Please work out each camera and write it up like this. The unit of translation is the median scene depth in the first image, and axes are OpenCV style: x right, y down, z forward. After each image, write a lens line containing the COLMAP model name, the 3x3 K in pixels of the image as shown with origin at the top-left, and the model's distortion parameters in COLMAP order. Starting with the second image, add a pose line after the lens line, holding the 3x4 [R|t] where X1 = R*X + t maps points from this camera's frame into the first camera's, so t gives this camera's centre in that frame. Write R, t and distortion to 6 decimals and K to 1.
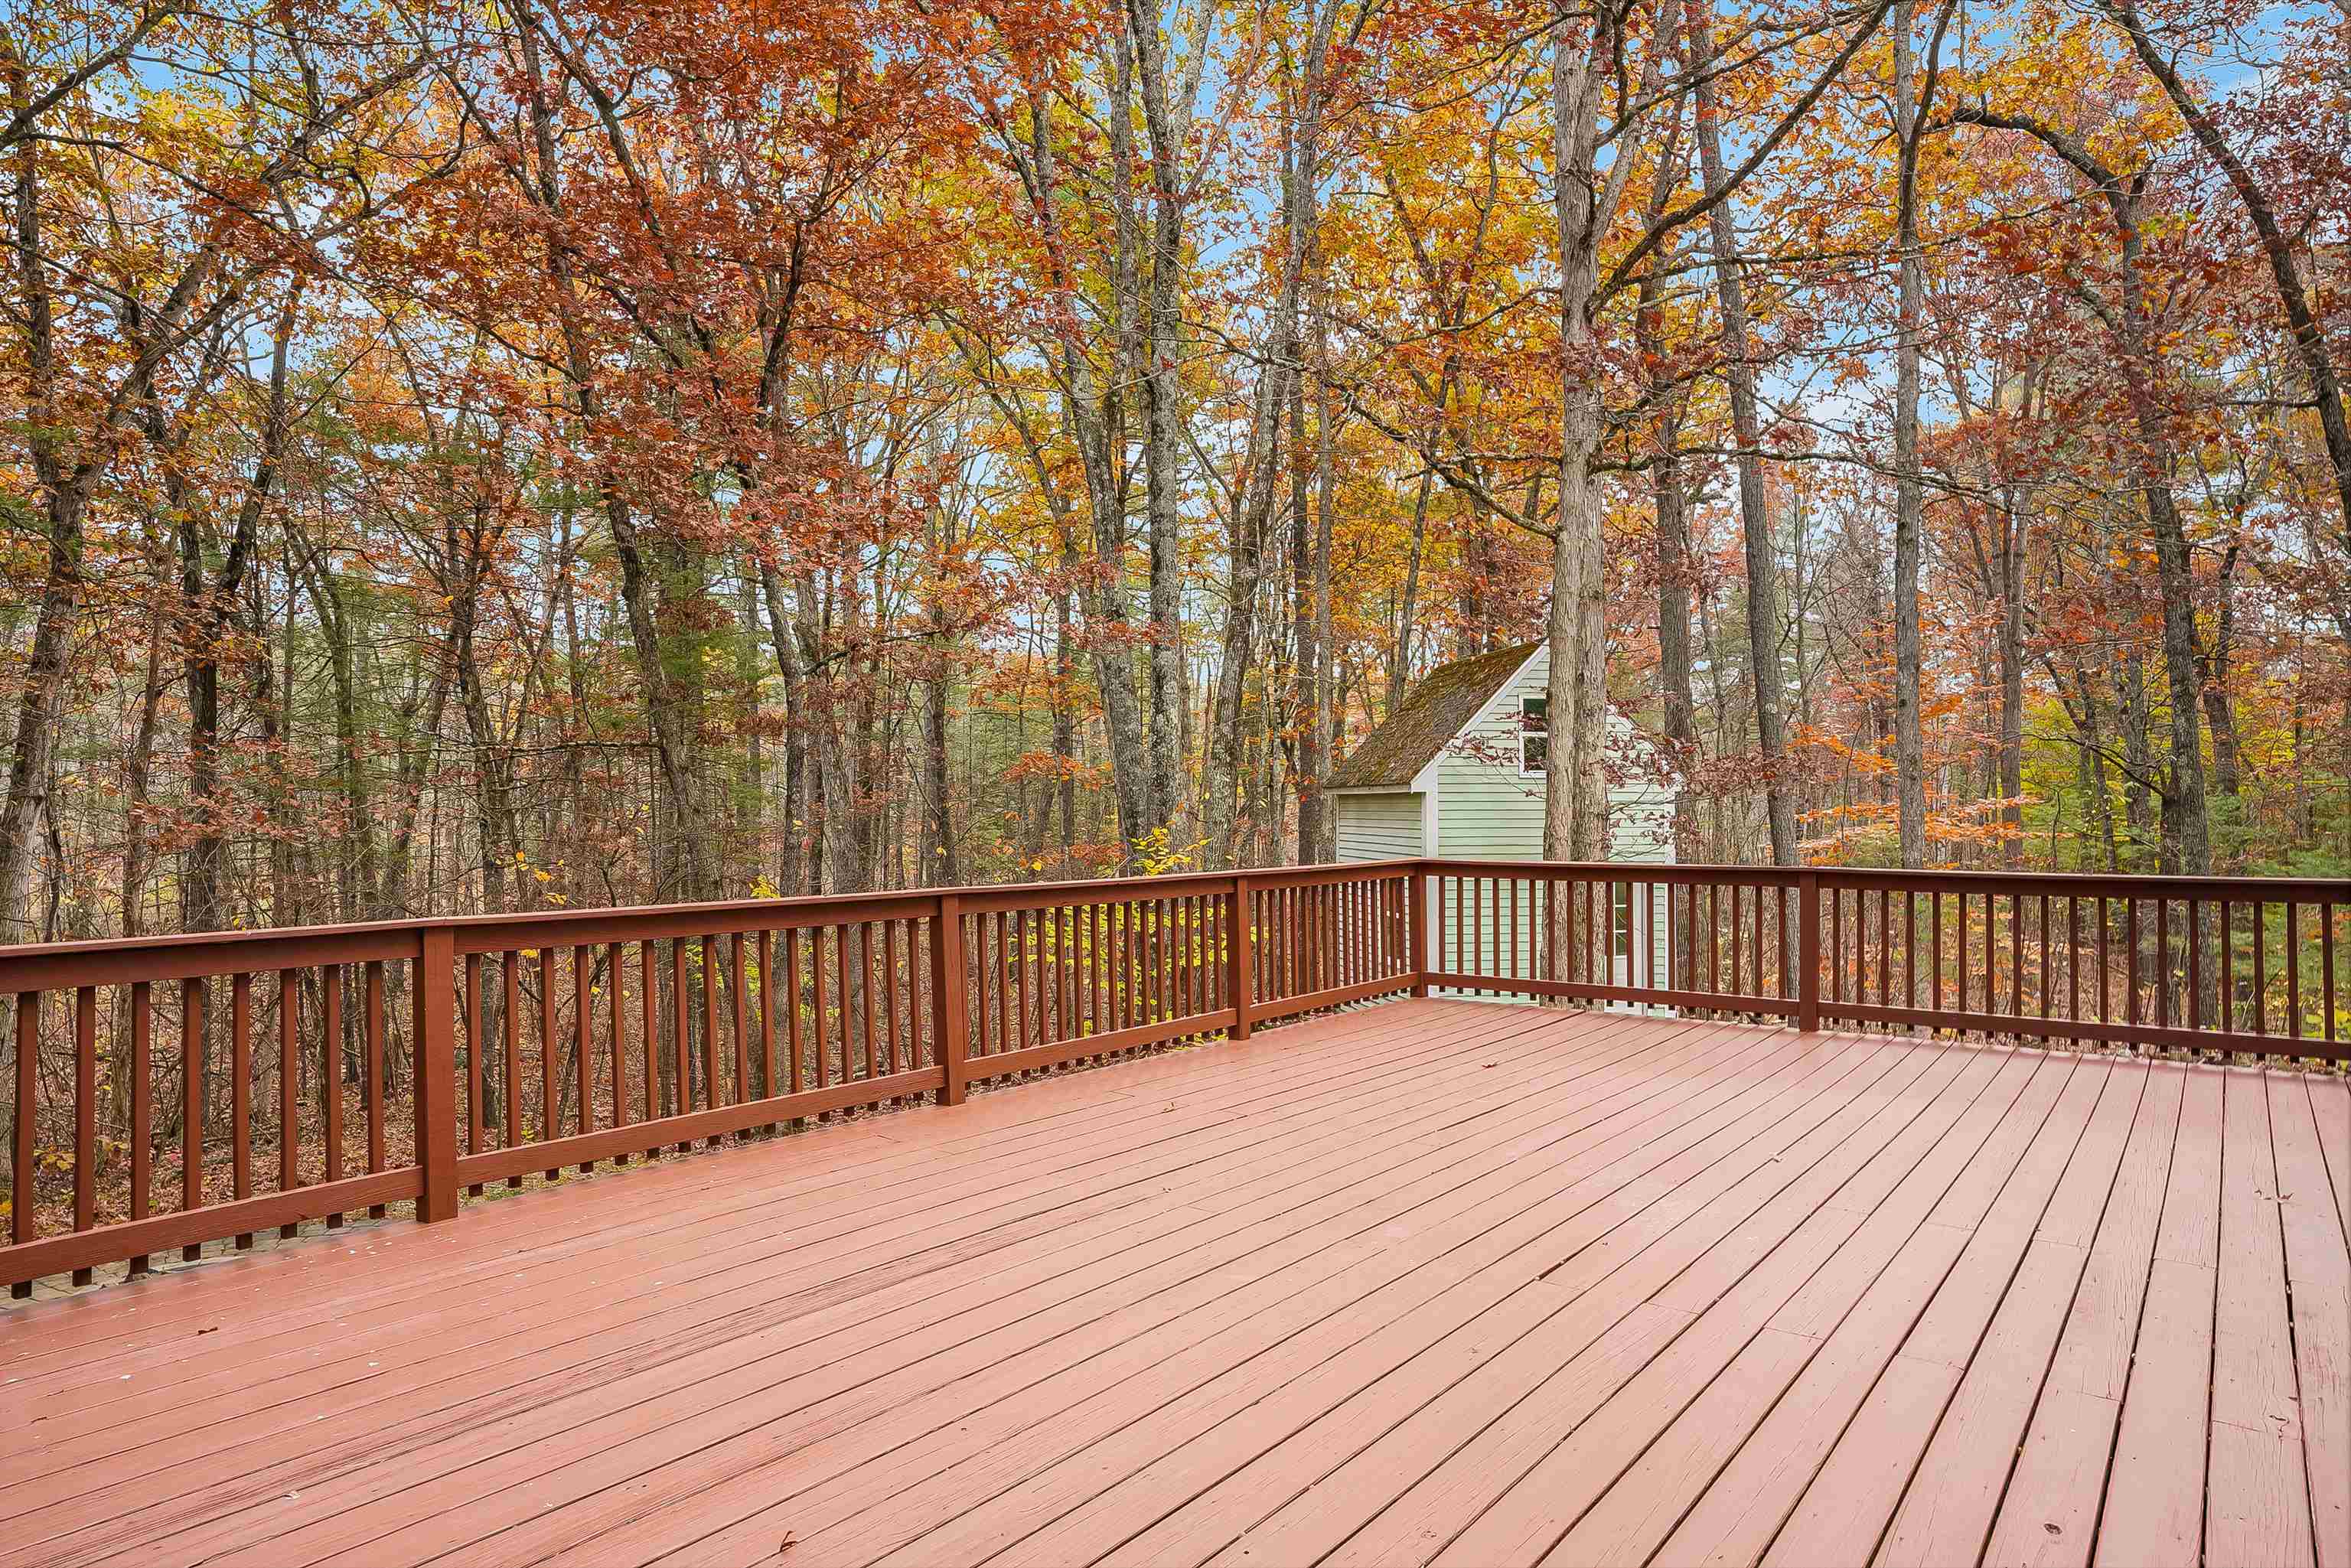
lens RADIAL K [[1416.8, 0, 1175.5], [0, 1416.8, 784.0], [0, 0, 1]] dist [-0.027027, 0.025253]
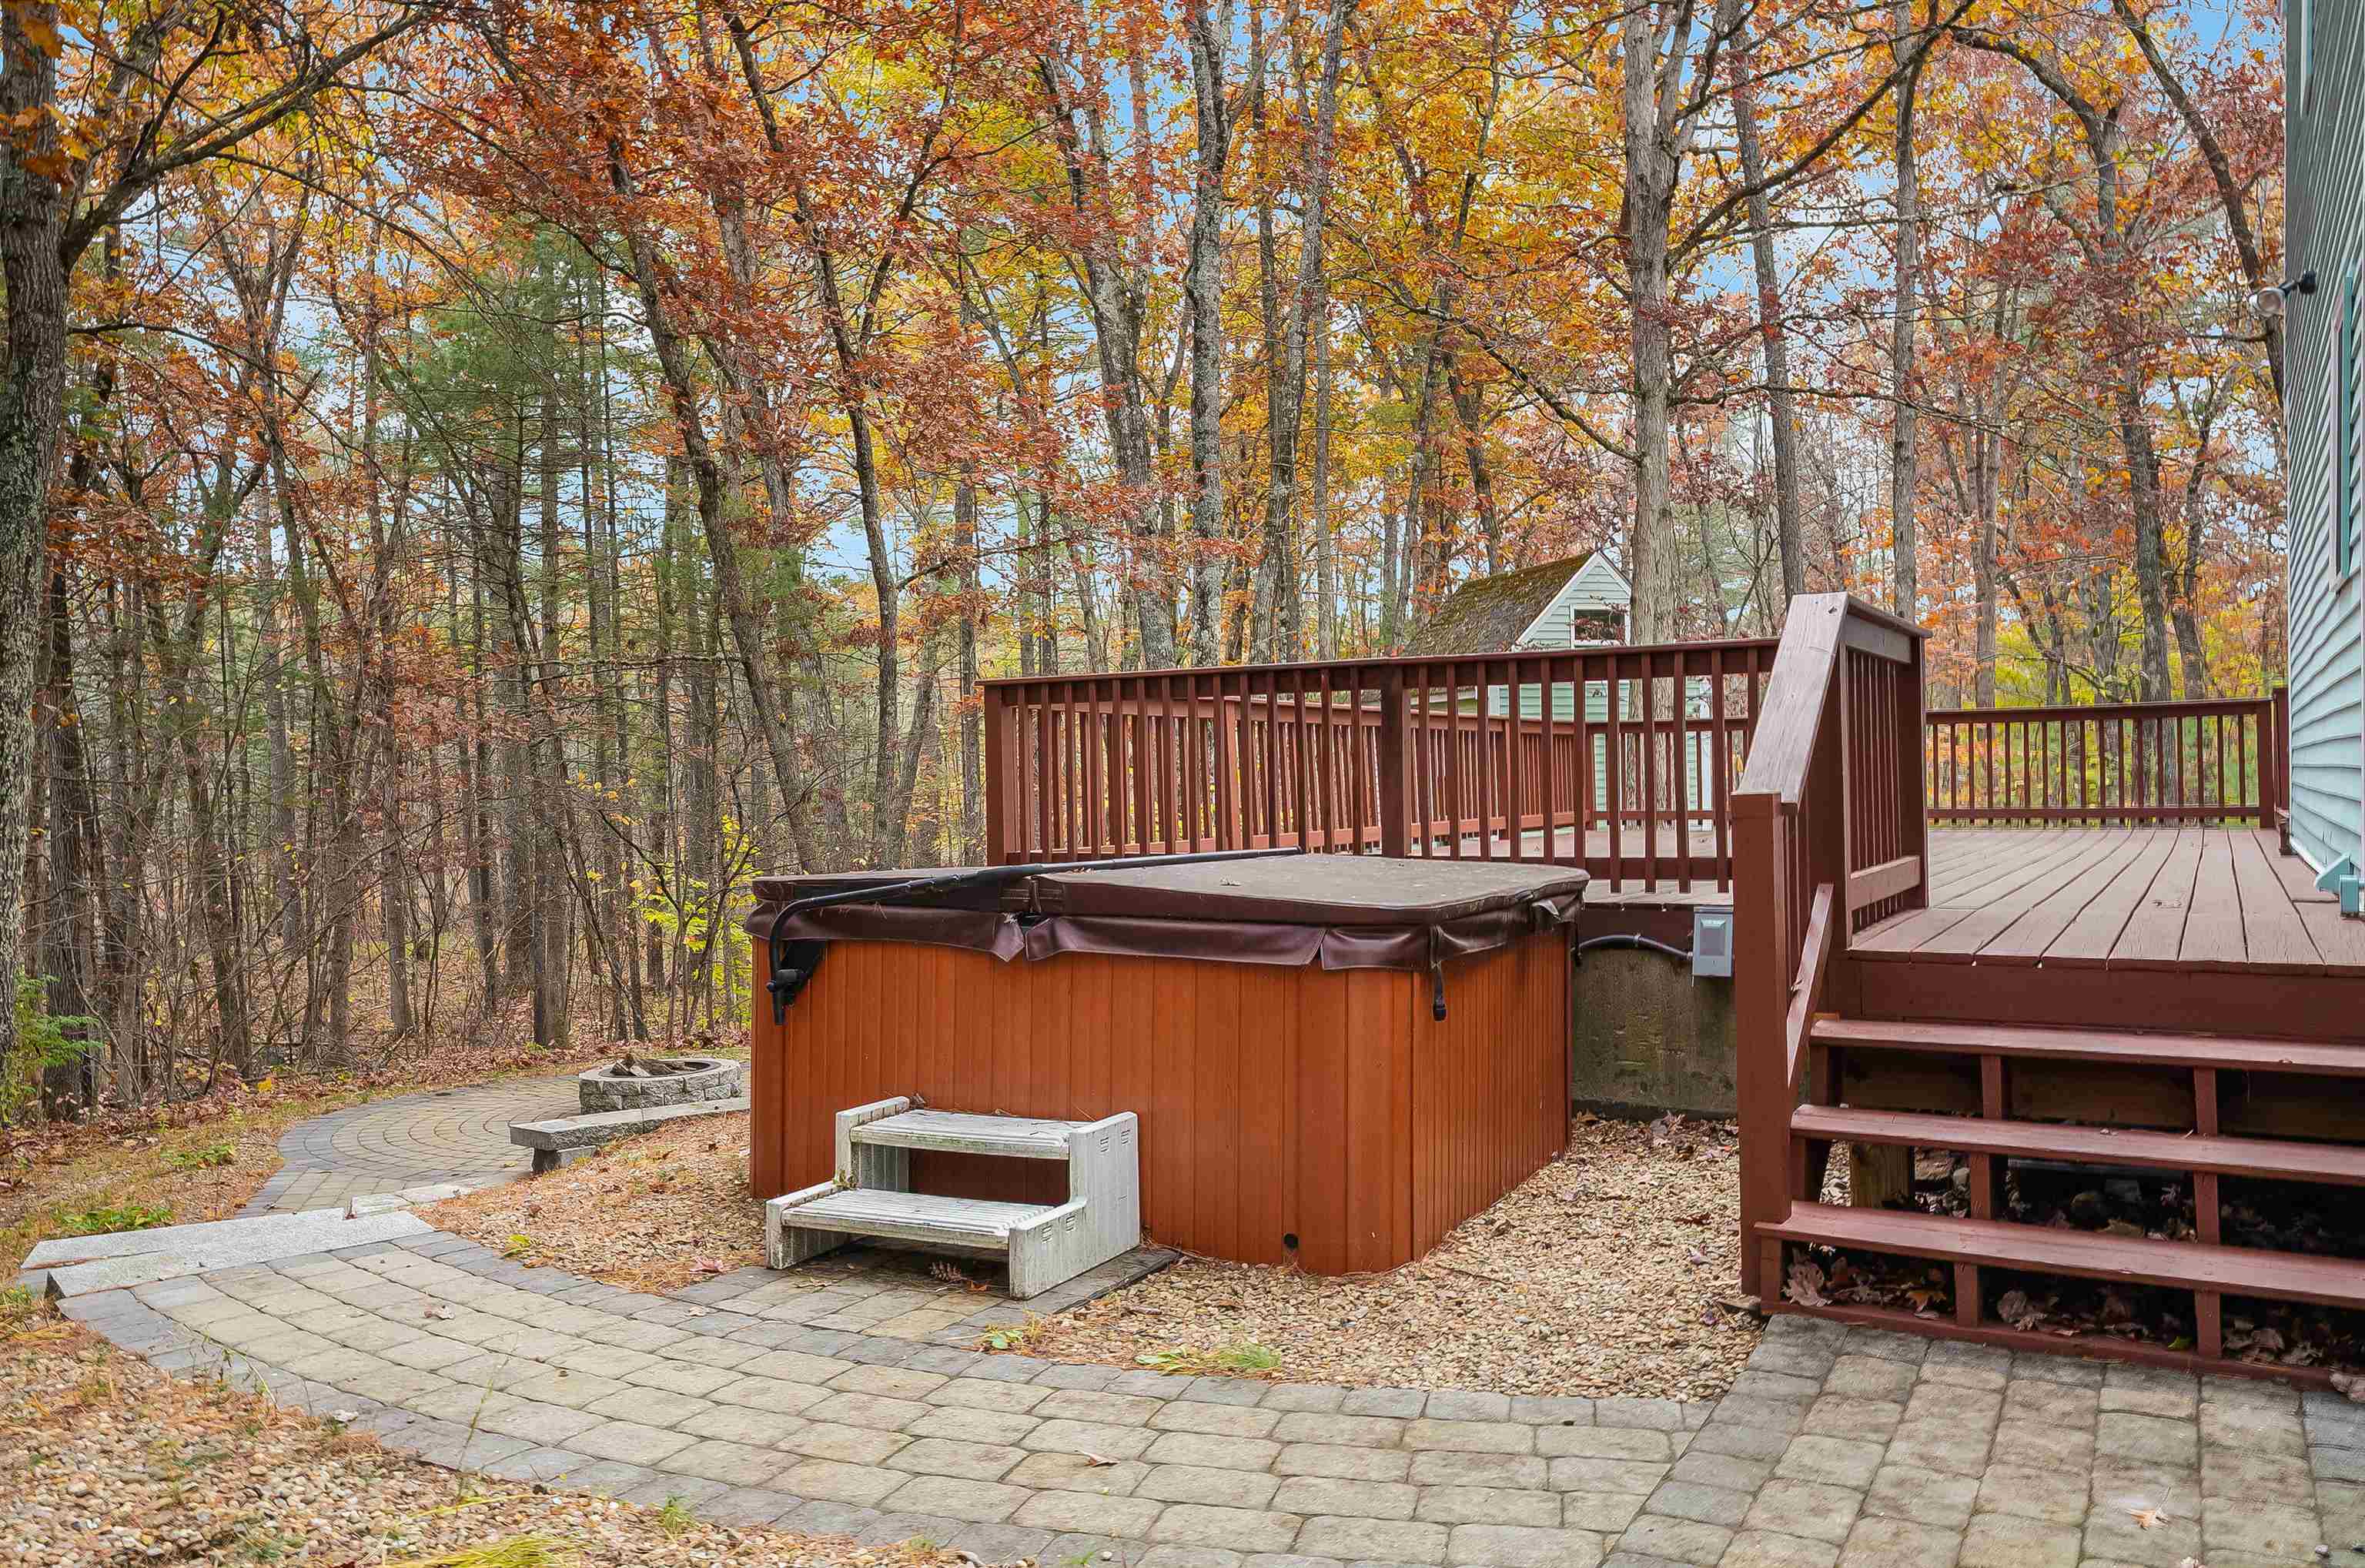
lens RADIAL K [[1809.6, 0, 1202.7], [0, 1809.6, 772.6], [0, 0, 1]] dist [0.046514, 0.001429]
pose [[0.989633, -0.017148, 0.142589, -0.188947], [0.015557, 0.999804, 0.012269, 0.034550], [-0.142771, -0.009923, 0.989706, -0.263113]]
